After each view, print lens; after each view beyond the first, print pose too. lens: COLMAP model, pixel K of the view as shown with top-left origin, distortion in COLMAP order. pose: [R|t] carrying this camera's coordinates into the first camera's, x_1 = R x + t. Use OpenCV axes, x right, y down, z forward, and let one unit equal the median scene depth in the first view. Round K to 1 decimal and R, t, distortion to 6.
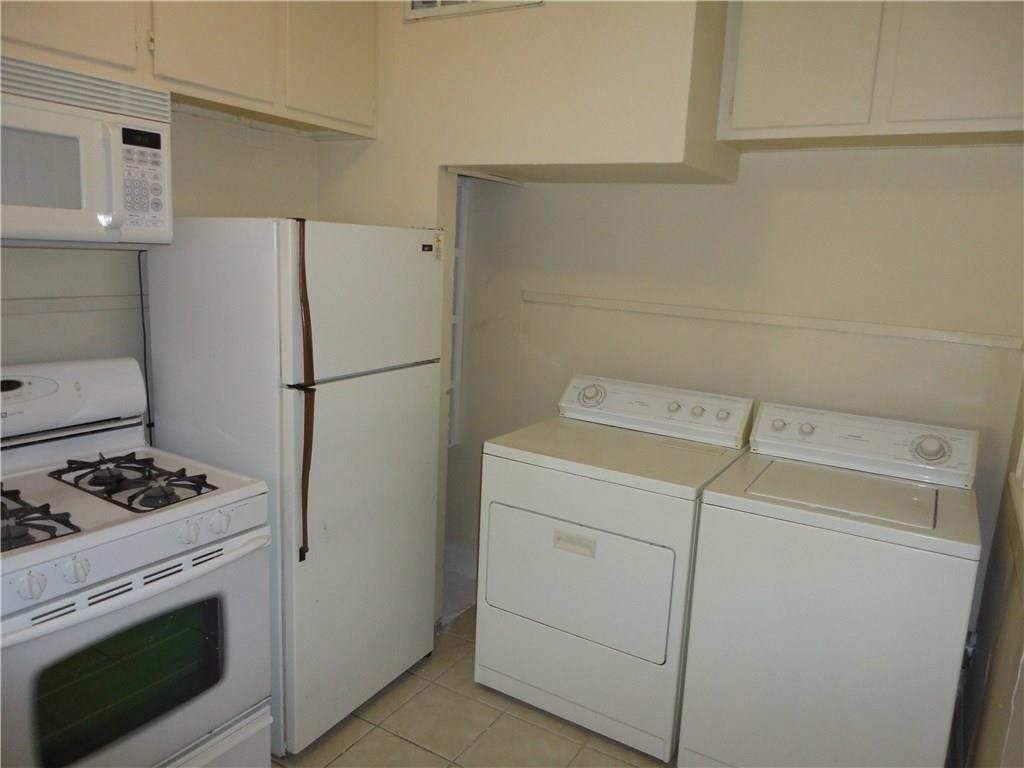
lens RADIAL K [[739.3, 0, 512.0], [0, 739.3, 384.0], [0, 0, 1]] dist [-0.003971, 0.000087]
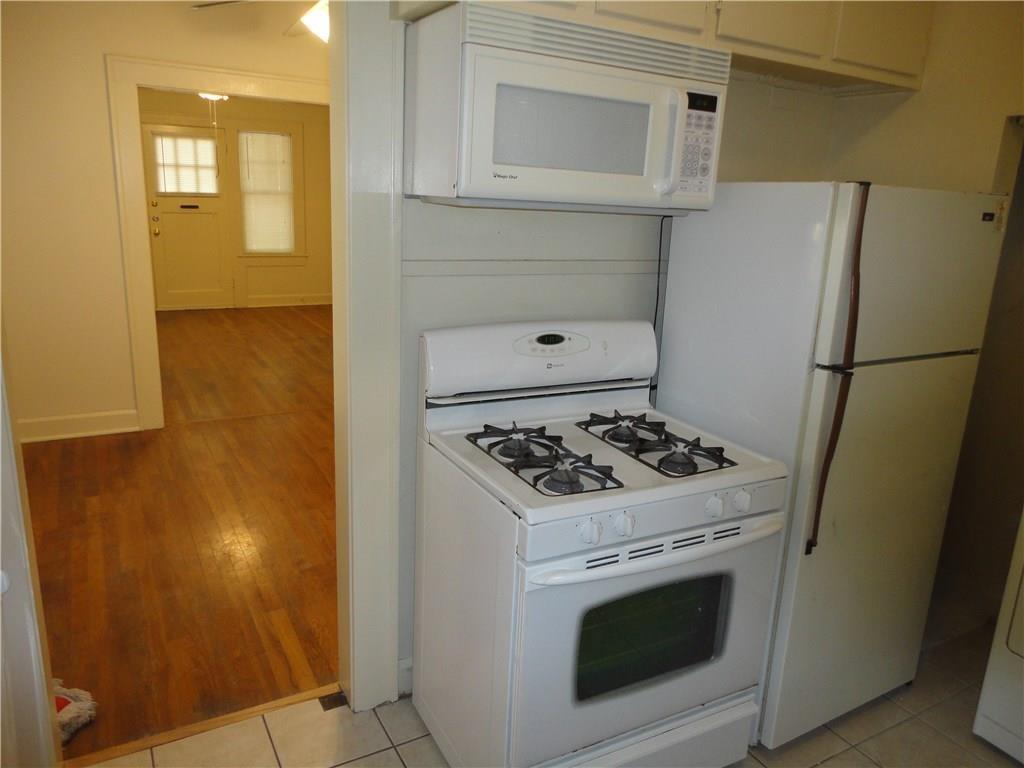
lens RADIAL K [[739.3, 0, 512.0], [0, 739.3, 384.0], [0, 0, 1]] dist [-0.003971, 0.000087]
pose [[0.868834, 0.117673, -0.480917, -0.196028], [-0.098026, 0.993001, 0.065876, 0.001627], [0.485303, -0.010093, 0.874288, 0.008487]]
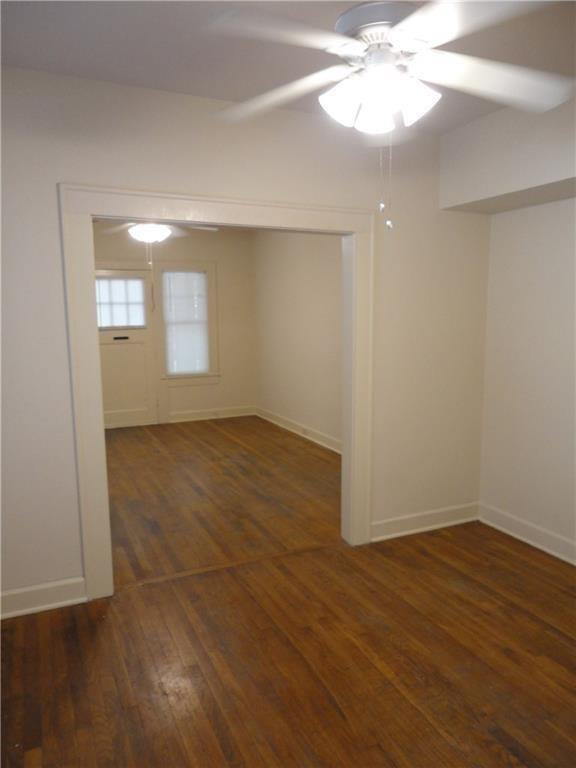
lens RADIAL K [[554.5, 0, 292.1], [0, 554.5, 387.7], [0, 0, 1]] dist [-0.003971, 0.000087]
pose [[0.827512, 0.025404, -0.560872, -0.389650], [-0.060244, 0.997226, -0.043715, -0.031037], [0.558206, 0.069964, 0.826747, 0.122108]]
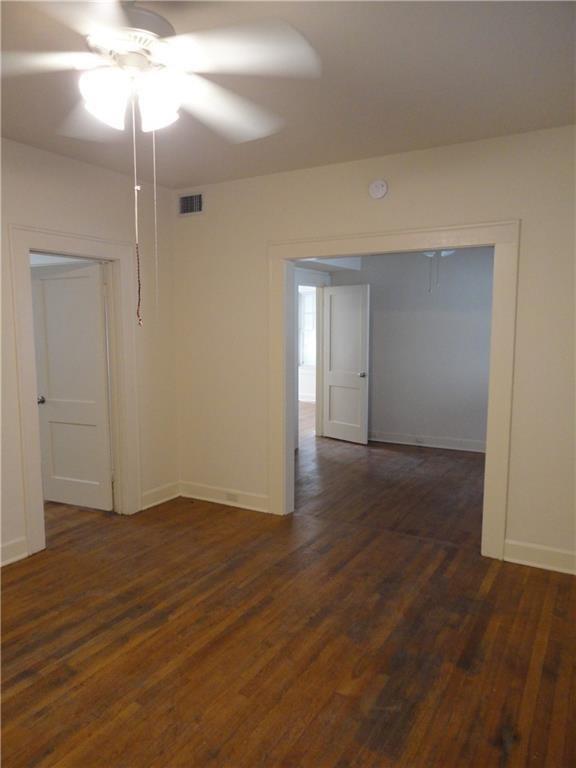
lens RADIAL K [[554.5, 0, 292.1], [0, 554.5, 387.7], [0, 0, 1]] dist [-0.003971, 0.000087]
pose [[-0.021451, -0.168571, 0.985456, -1.121265], [0.183831, 0.968212, 0.169623, -0.140212], [-0.982724, 0.184795, 0.010220, 0.498381]]
